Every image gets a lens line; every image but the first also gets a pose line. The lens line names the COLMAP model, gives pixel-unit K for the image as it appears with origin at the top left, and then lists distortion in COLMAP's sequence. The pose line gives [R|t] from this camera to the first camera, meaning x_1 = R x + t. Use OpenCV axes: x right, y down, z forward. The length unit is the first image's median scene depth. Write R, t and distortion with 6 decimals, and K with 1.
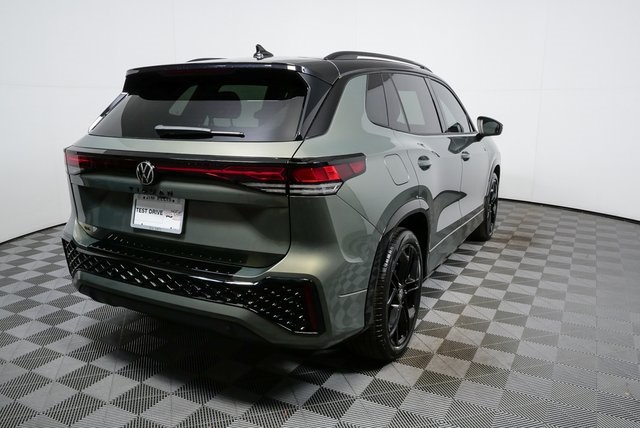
lens RADIAL K [[499.7, 0, 317.0], [0, 499.7, 212.7], [0, 0, 1]] dist [-0.045109, 0.018798]
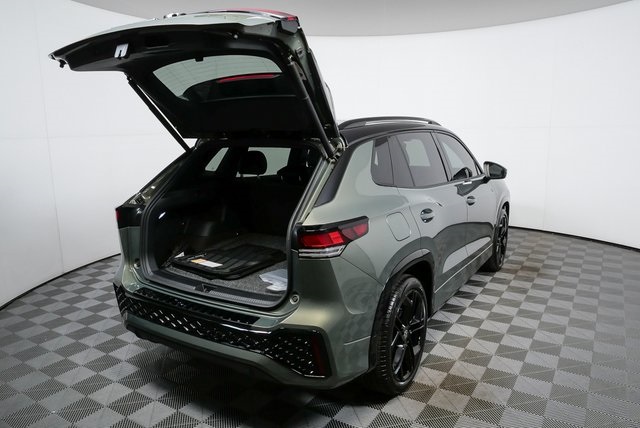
lens RADIAL K [[457.6, 0, 318.3], [0, 457.6, 212.7], [0, 0, 1]] dist [-0.052494, 0.017014]
pose [[0.997273, -0.005444, -0.073603, 0.056992], [0.002910, 0.999401, -0.034486, -0.086832], [0.073746, 0.034178, 0.996691, -0.047586]]
